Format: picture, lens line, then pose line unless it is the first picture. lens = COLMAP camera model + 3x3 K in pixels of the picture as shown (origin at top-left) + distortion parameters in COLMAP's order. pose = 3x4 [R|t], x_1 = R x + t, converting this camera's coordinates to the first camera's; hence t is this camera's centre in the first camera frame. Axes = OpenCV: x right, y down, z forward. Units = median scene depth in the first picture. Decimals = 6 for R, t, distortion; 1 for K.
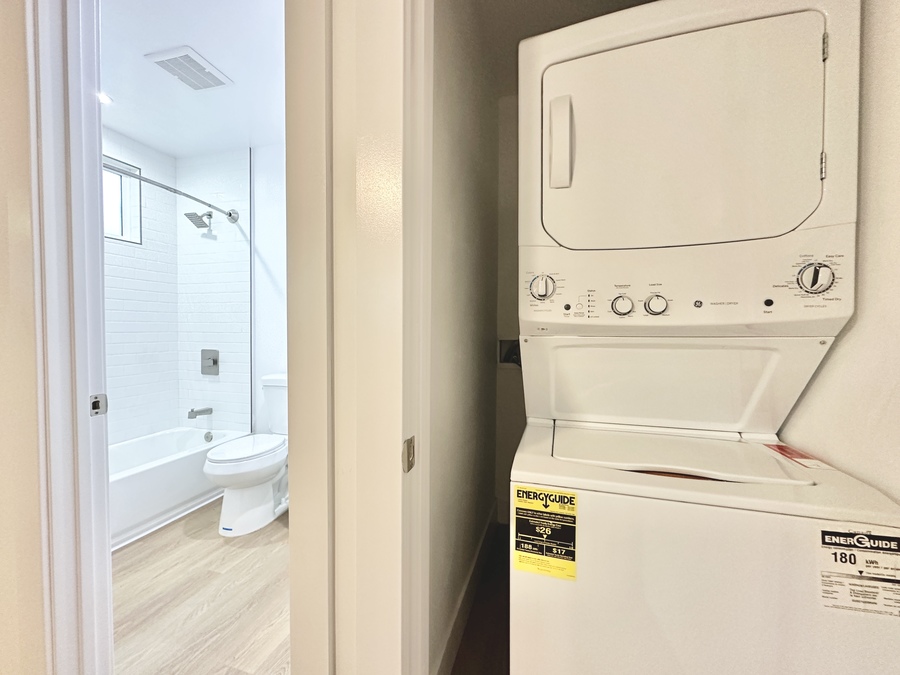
lens RADIAL K [[357.0, 0, 448.8], [0, 357.0, 334.9], [0, 0, 1]] dist [0.000323, 0.000375]
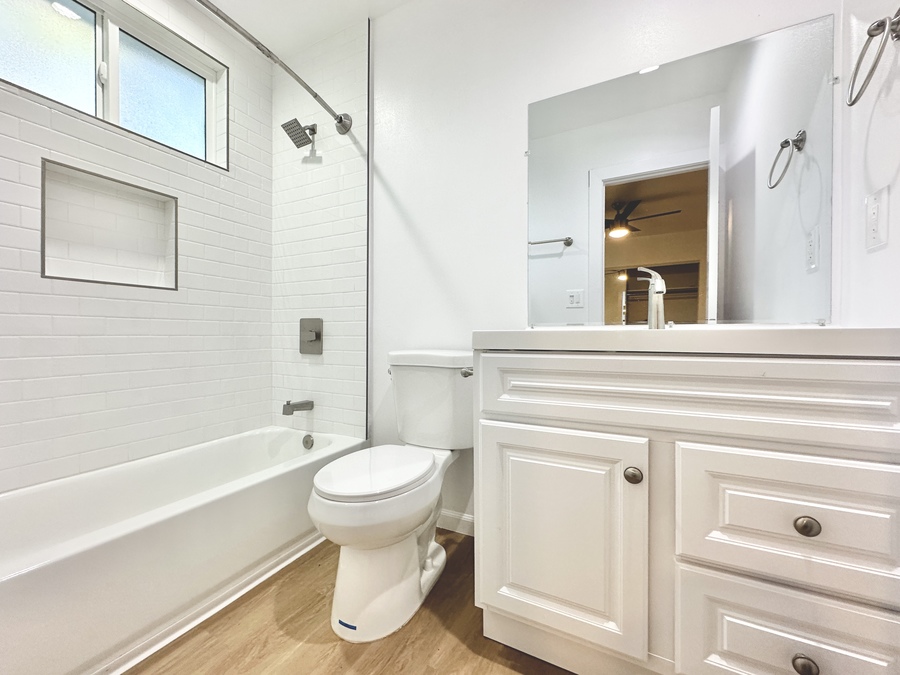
lens RADIAL K [[357.0, 0, 450.1], [0, 357.0, 337.2], [0, 0, 1]] dist [0.000323, 0.000375]
pose [[0.981692, 0.001730, -0.190467, -0.272966], [-0.004607, 0.999882, -0.014664, 0.090608], [0.190419, 0.015273, 0.981584, 0.370158]]
